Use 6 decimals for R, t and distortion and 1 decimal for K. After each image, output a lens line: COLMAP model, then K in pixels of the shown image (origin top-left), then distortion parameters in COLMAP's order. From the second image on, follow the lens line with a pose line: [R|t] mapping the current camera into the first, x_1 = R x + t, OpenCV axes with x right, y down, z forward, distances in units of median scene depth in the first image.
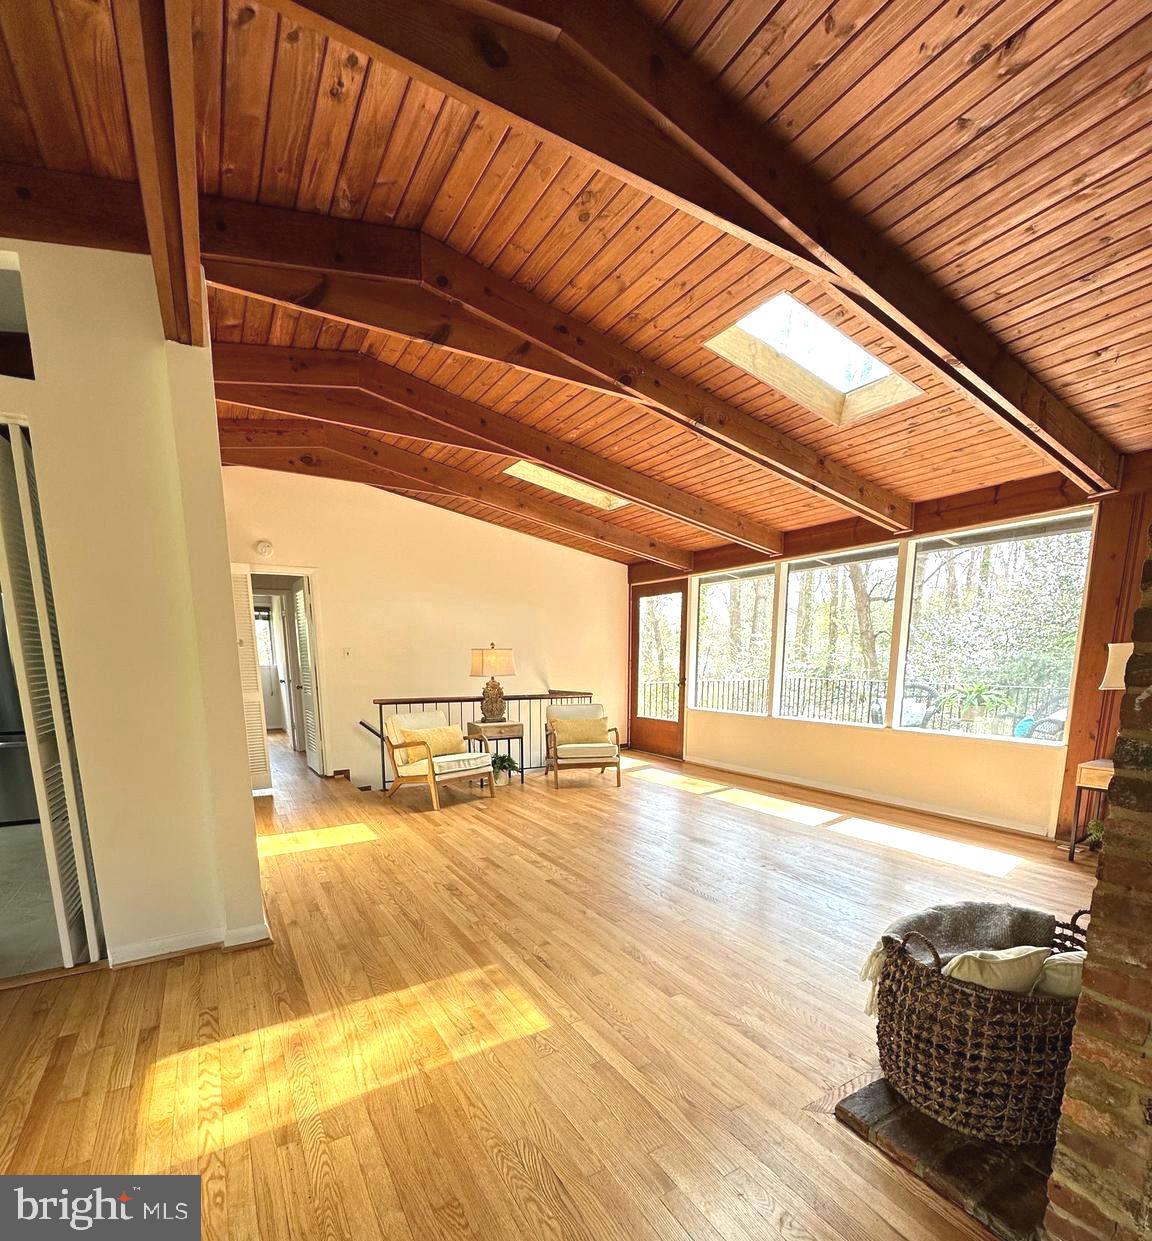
lens RADIAL K [[612.7, 0, 579.7], [0, 612.7, 763.0], [0, 0, 1]] dist [-0.001123, -0.000002]
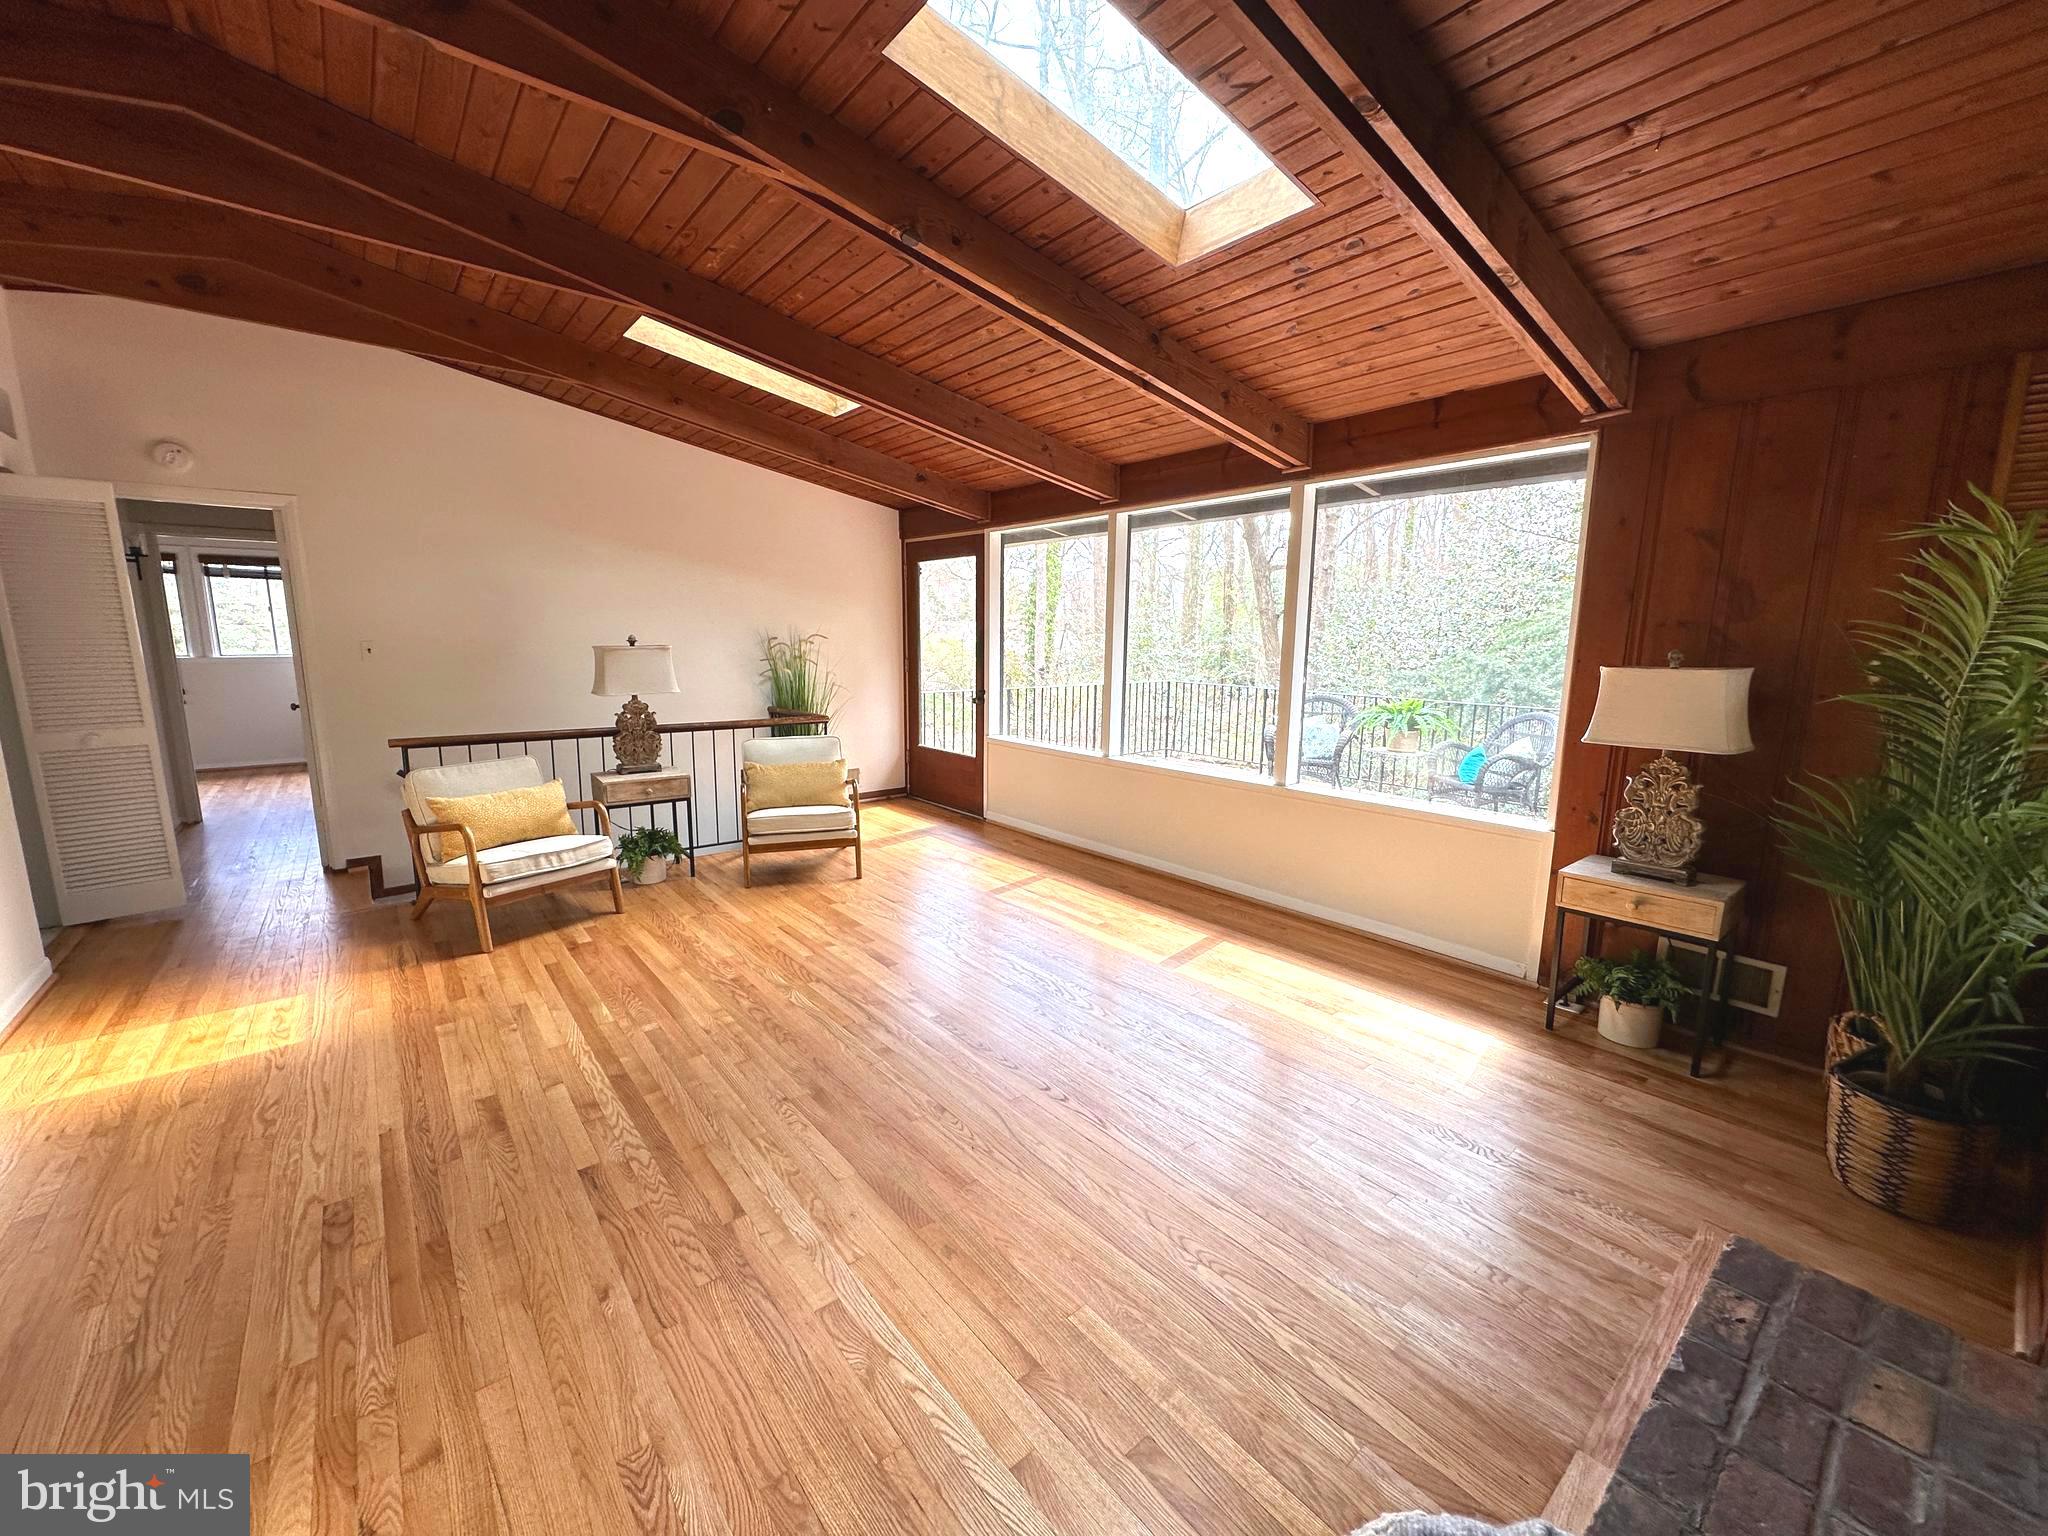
lens RADIAL K [[819.8, 0, 1027.7], [0, 819.8, 766.3], [0, 0, 1]] dist [-0.003160, 0.000622]
pose [[0.989321, -0.011122, 0.145328, 0.138975], [0.012770, 0.999864, -0.010411, -0.075549], [-0.145192, 0.012156, 0.989329, 0.230285]]
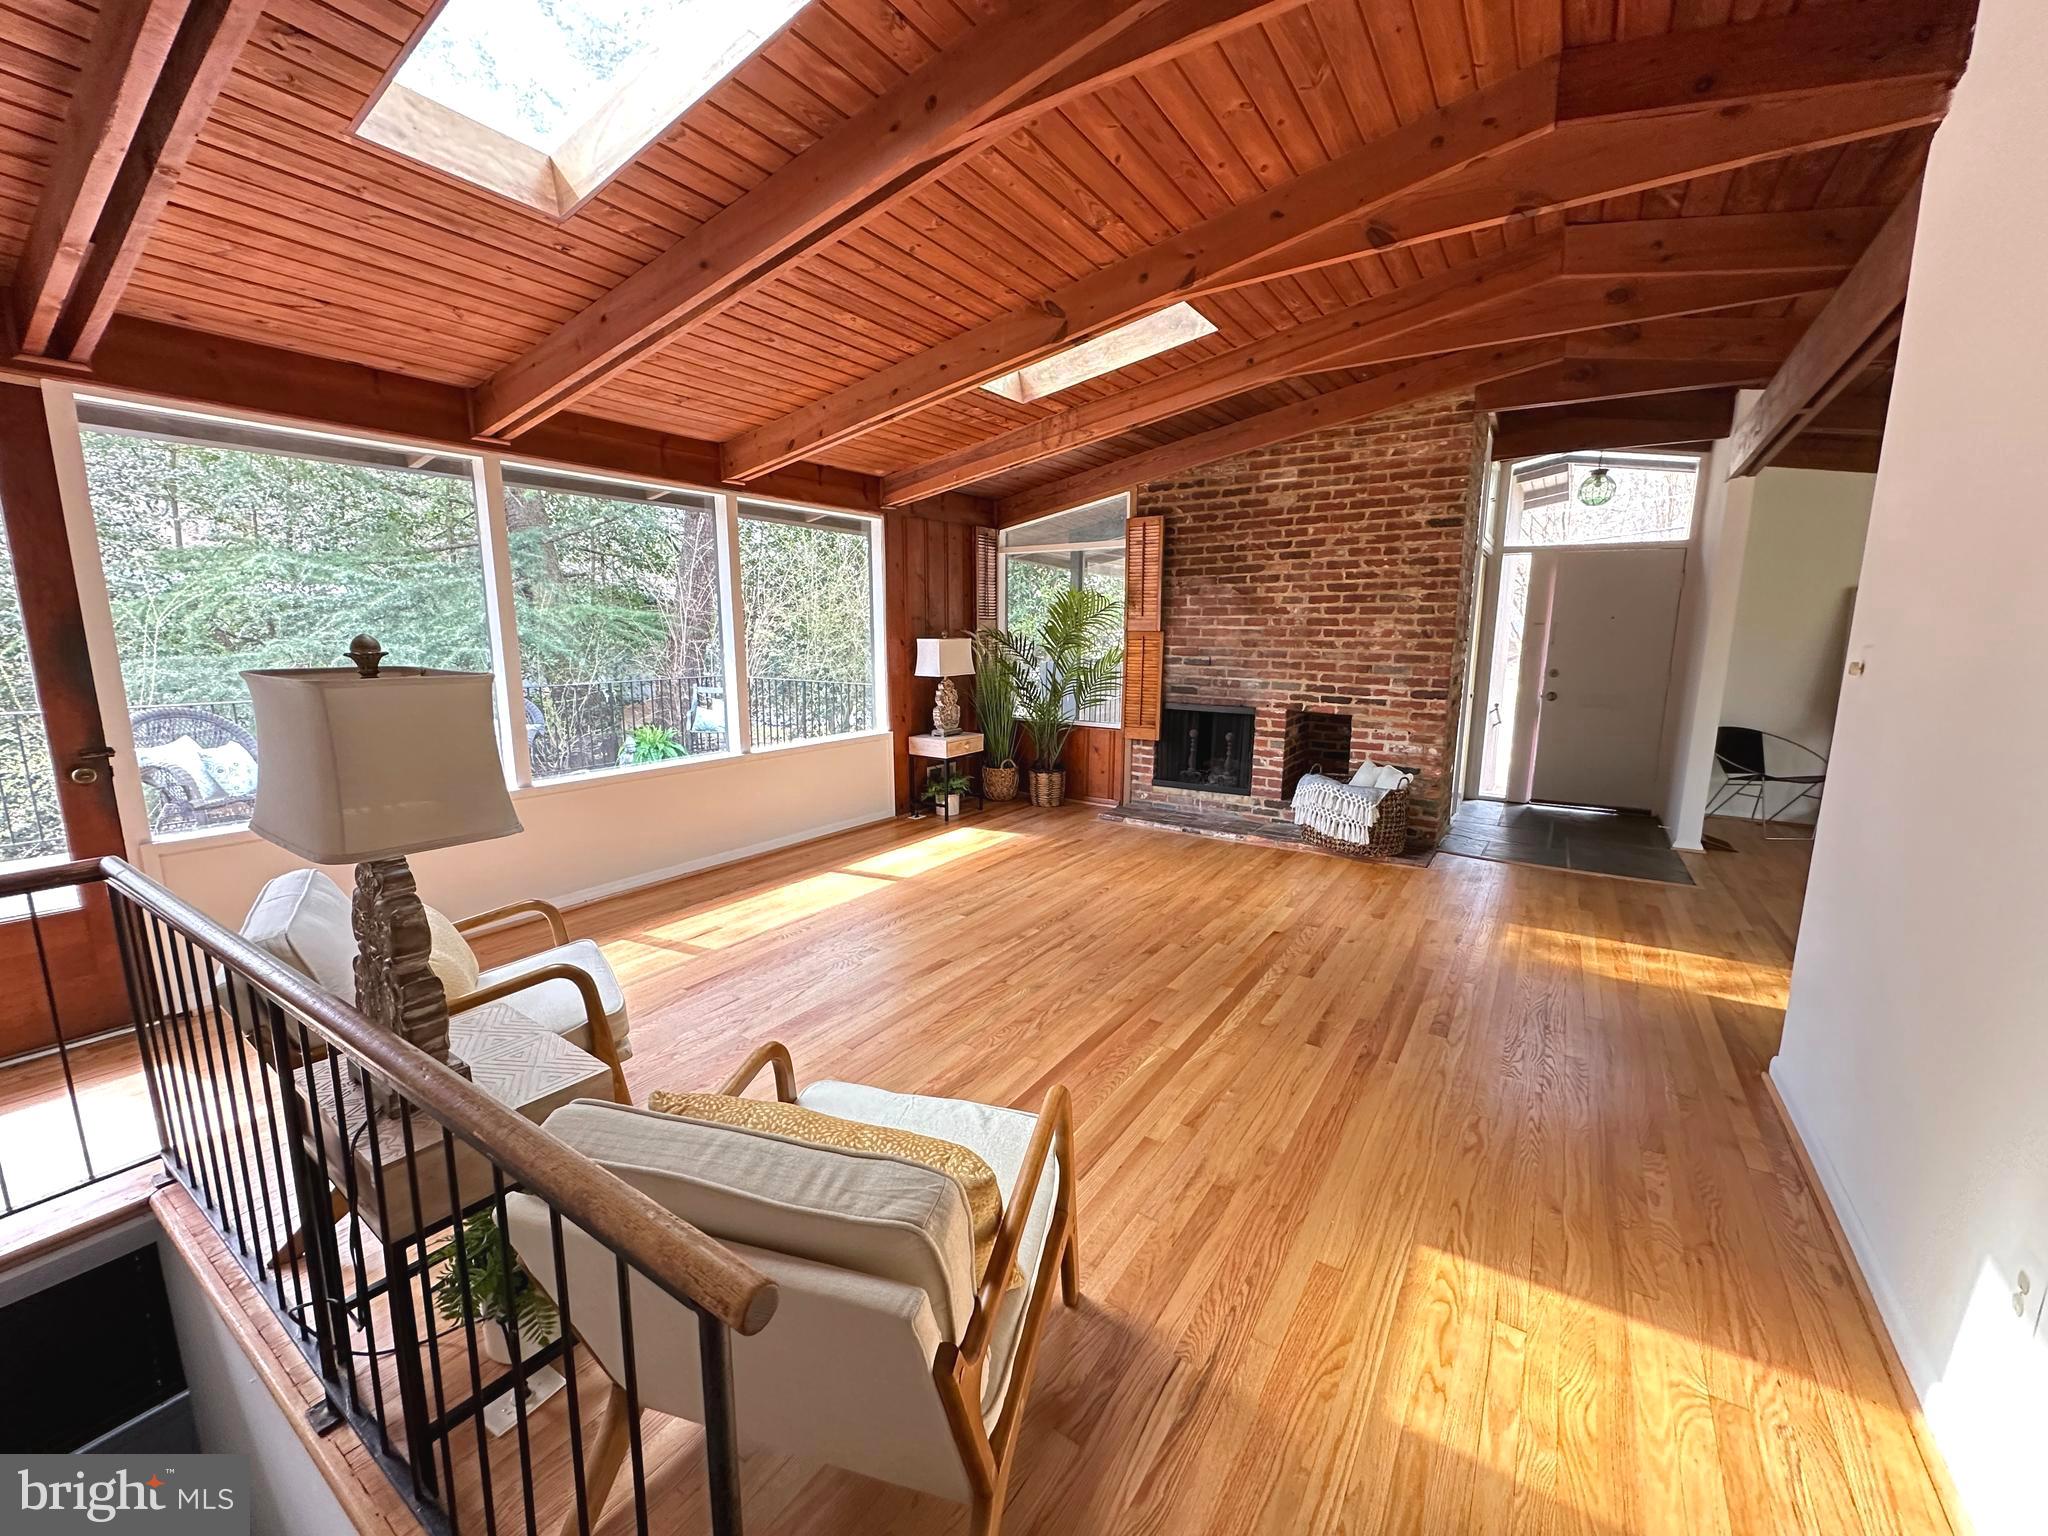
lens RADIAL K [[819.8, 0, 1015.3], [0, 819.8, 765.7], [0, 0, 1]] dist [-0.003160, 0.000622]
pose [[-0.427946, -0.148810, 0.891470, -0.521041], [0.151633, 0.960550, 0.233133, -0.232559], [-0.890994, 0.234945, -0.388498, 1.156838]]
